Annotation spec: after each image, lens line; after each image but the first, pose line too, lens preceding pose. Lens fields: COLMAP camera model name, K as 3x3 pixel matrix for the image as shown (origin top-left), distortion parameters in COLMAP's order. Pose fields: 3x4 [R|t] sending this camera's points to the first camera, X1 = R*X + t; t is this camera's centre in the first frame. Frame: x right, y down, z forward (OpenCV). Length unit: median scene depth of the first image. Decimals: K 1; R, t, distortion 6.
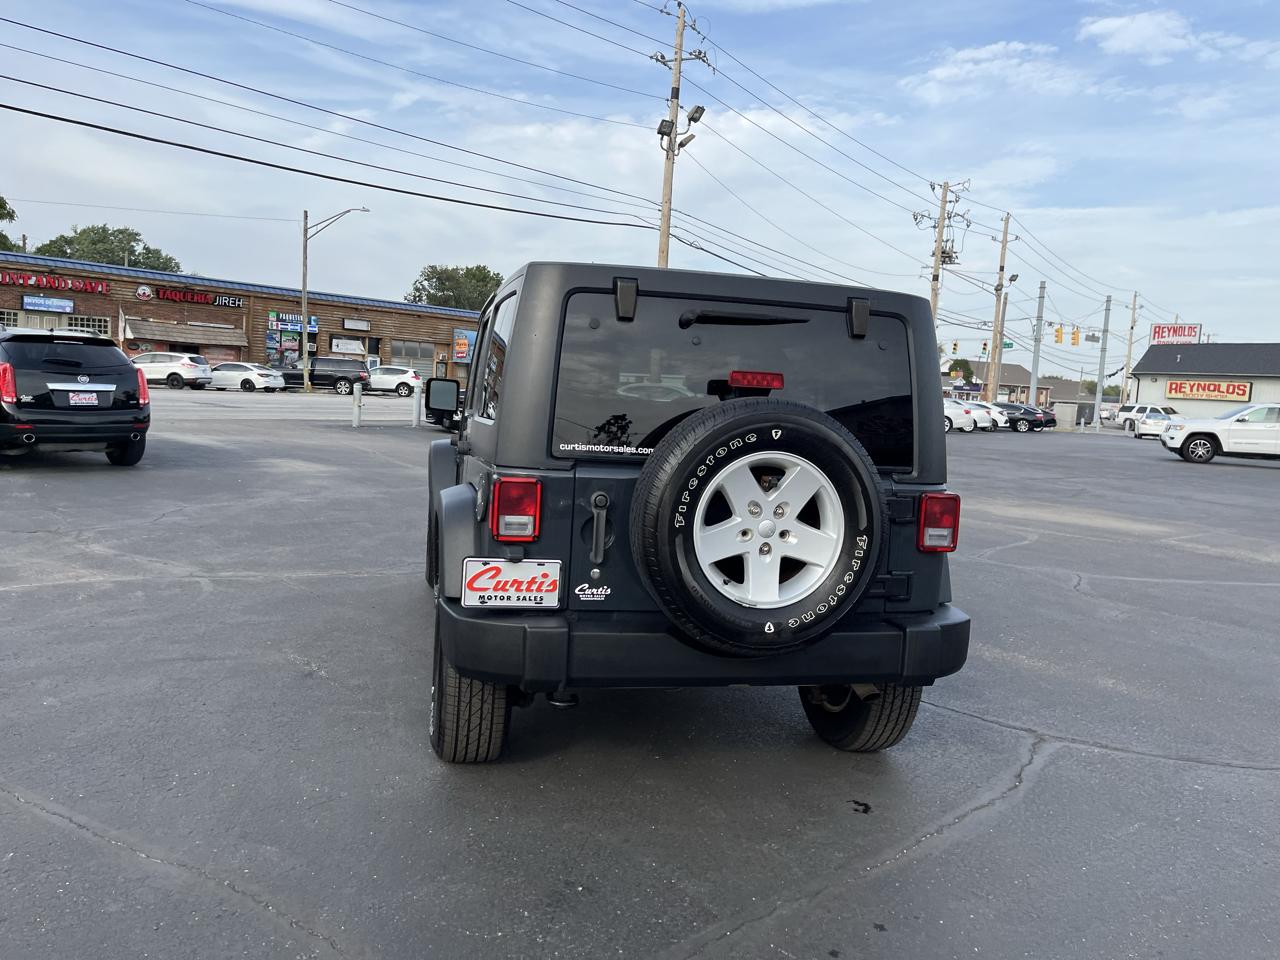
lens RADIAL K [[977.5, 0, 653.2], [0, 977.5, 459.1], [0, 0, 1]] dist [0.076674, -0.103739]
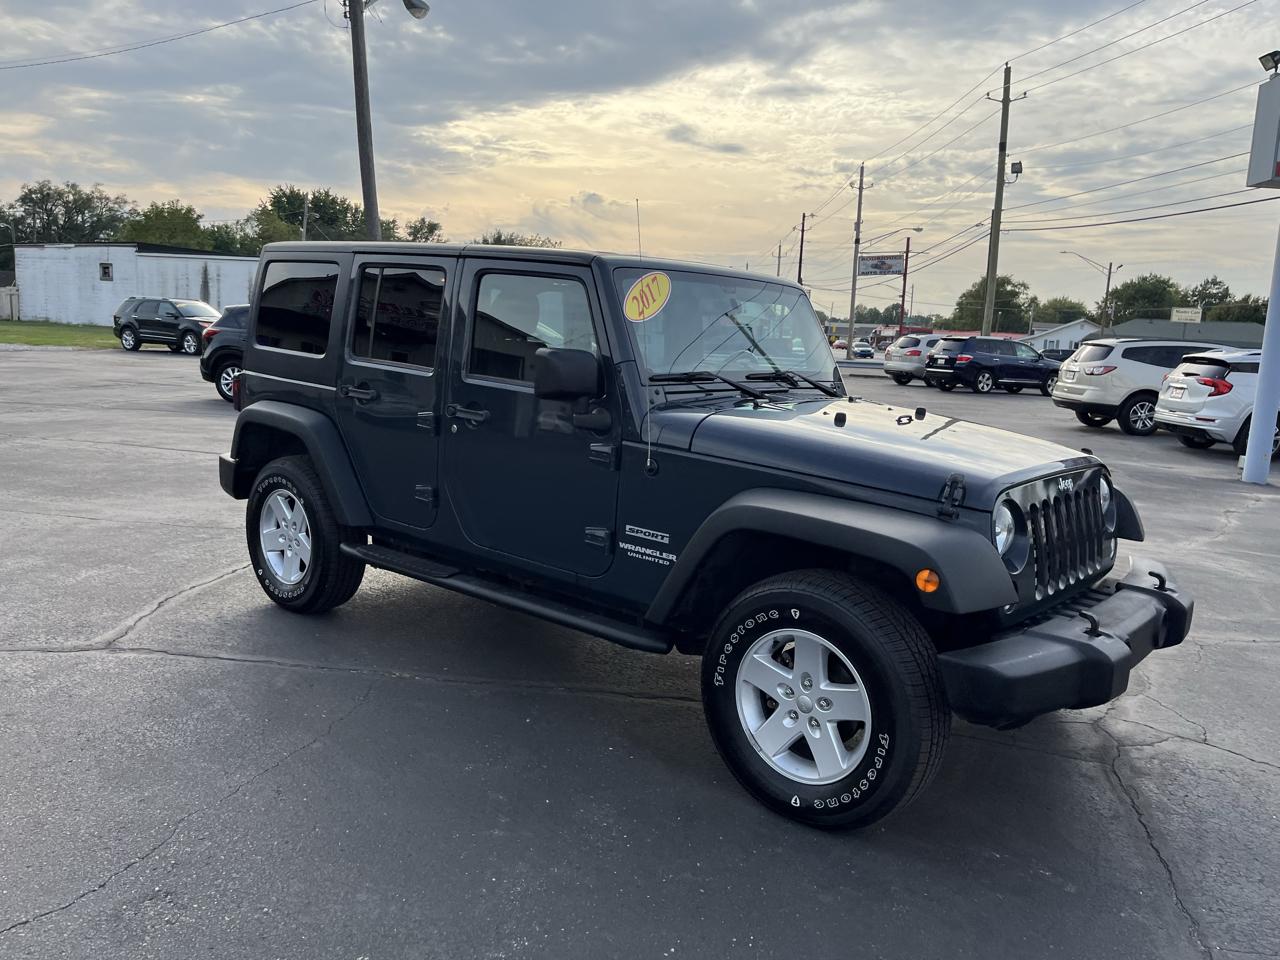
lens RADIAL K [[977.5, 0, 651.9], [0, 977.5, 479.1], [0, 0, 1]] dist [0.076674, -0.103739]
pose [[-0.804880, -0.013636, -0.593281, 0.077275], [-0.146744, 0.973262, 0.176713, -0.018914], [0.575008, 0.229293, -0.785360, 0.290533]]
